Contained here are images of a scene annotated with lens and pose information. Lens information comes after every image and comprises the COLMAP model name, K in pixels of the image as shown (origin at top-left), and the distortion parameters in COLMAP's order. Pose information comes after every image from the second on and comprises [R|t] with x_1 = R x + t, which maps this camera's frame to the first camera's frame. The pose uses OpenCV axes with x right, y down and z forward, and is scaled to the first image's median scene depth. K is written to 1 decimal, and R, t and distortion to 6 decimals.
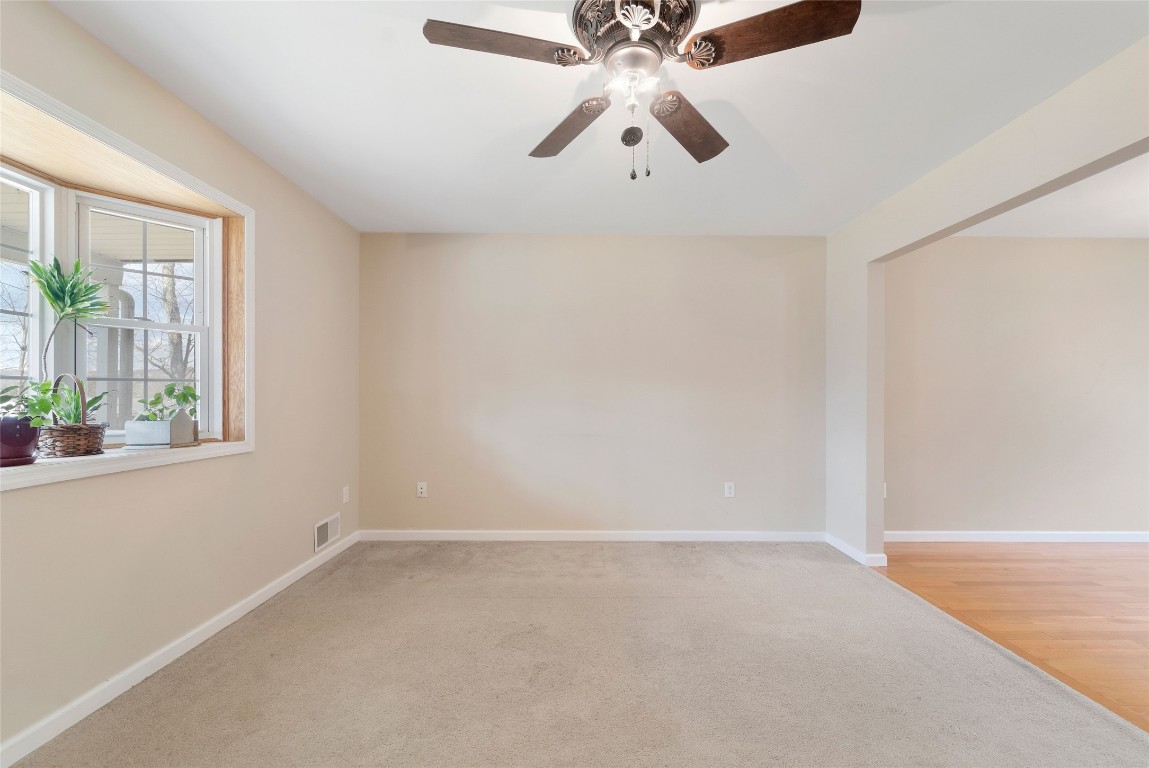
lens RADIAL K [[487.1, 0, 552.9], [0, 487.1, 396.0], [0, 0, 1]] dist [-0.000932, -0.000348]
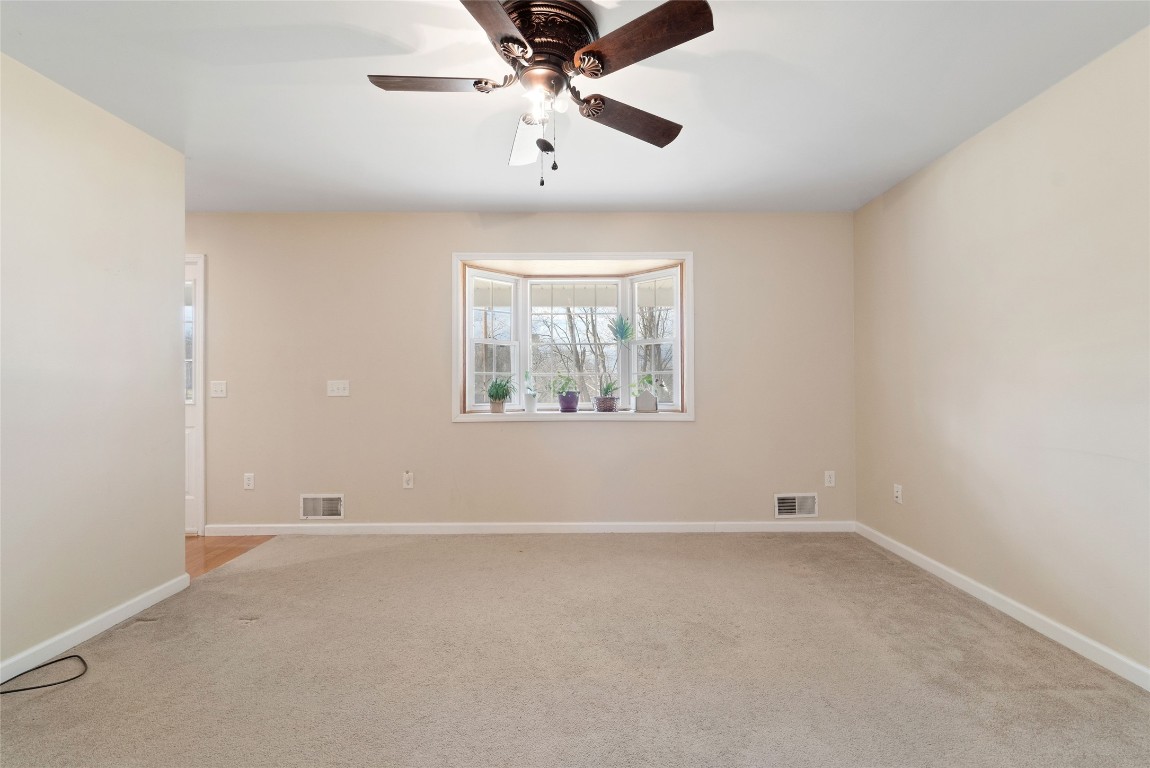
lens RADIAL K [[461.9, 0, 575.7], [0, 461.9, 382.3], [0, 0, 1]] dist [0.000778, -0.000703]
pose [[0.025018, -0.004596, -0.999676, 0.616734], [0.005765, 0.999973, -0.004453, 0.004073], [0.999670, -0.005652, 0.025043, 0.530022]]
